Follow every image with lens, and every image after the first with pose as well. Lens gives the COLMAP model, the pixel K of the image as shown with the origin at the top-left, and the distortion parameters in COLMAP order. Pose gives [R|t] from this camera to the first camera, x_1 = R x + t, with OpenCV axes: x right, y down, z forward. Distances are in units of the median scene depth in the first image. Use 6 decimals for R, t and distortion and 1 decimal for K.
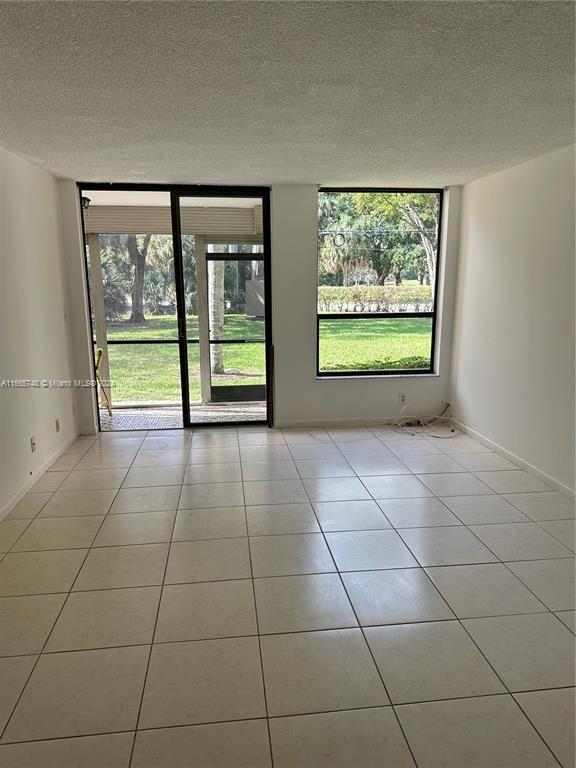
lens RADIAL K [[542.0, 0, 288.0], [0, 542.0, 384.0], [0, 0, 1]] dist [0.098219, -0.090727]
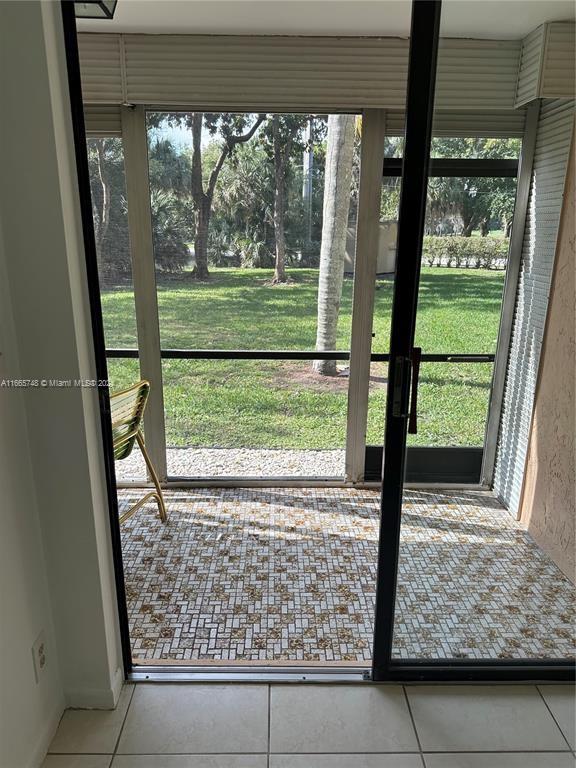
lens RADIAL K [[542.0, 0, 288.0], [0, 542.0, 384.0], [0, 0, 1]] dist [0.098219, -0.090727]
pose [[0.994142, 0.044681, -0.098411, -0.036351], [-0.035820, 0.995294, 0.090033, -0.020618], [0.101971, -0.085981, 0.991065, 0.113552]]
